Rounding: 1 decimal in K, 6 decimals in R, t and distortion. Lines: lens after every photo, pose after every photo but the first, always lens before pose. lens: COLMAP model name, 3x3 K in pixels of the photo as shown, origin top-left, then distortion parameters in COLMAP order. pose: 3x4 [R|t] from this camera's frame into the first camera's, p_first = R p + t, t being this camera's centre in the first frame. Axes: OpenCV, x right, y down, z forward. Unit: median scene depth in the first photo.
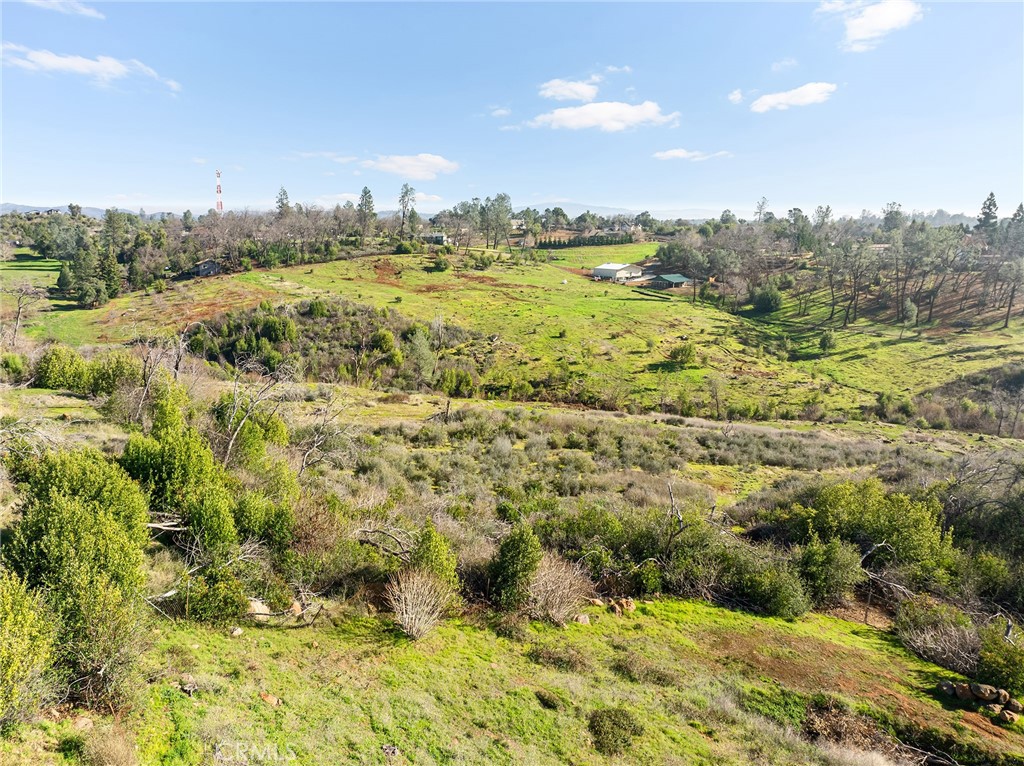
lens RADIAL K [[738.9, 0, 486.0], [0, 738.9, 409.2], [0, 0, 1]] dist [-0.027340, -0.002939]
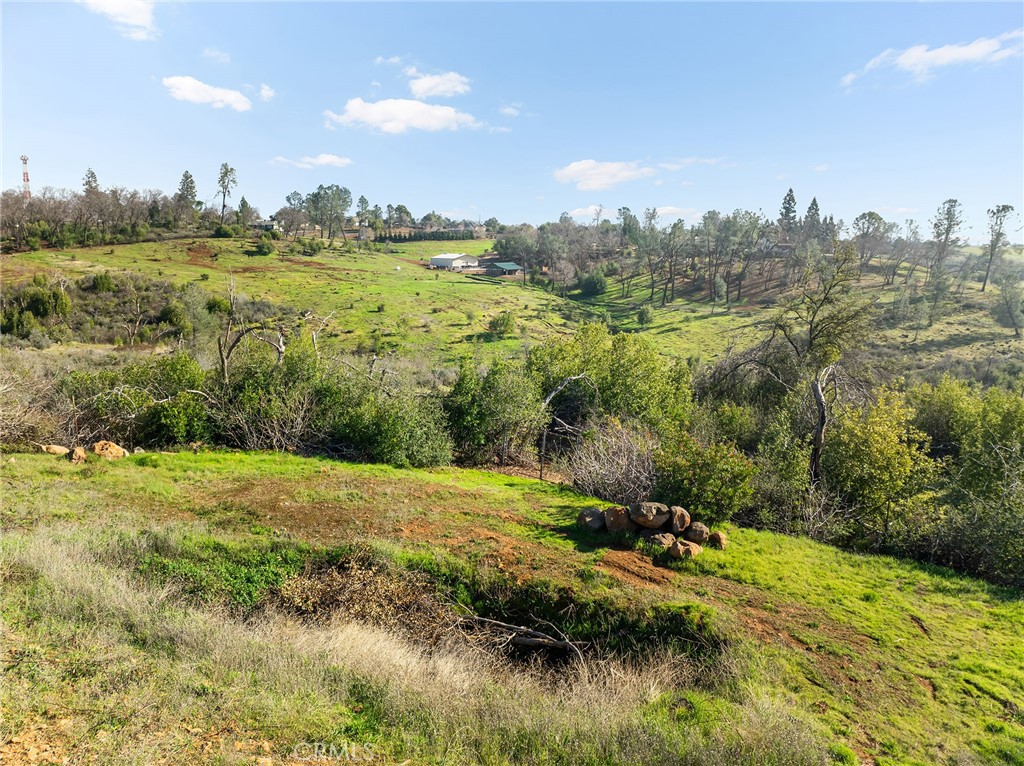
lens RADIAL K [[704.1, 0, 520.0], [0, 704.1, 422.4], [0, 0, 1]] dist [-0.001830, -0.039292]
pose [[0.975631, -0.031459, 0.217151, 0.068620], [0.032424, 0.999474, -0.000881, 0.045320], [-0.217009, 0.007901, 0.976138, 0.072748]]
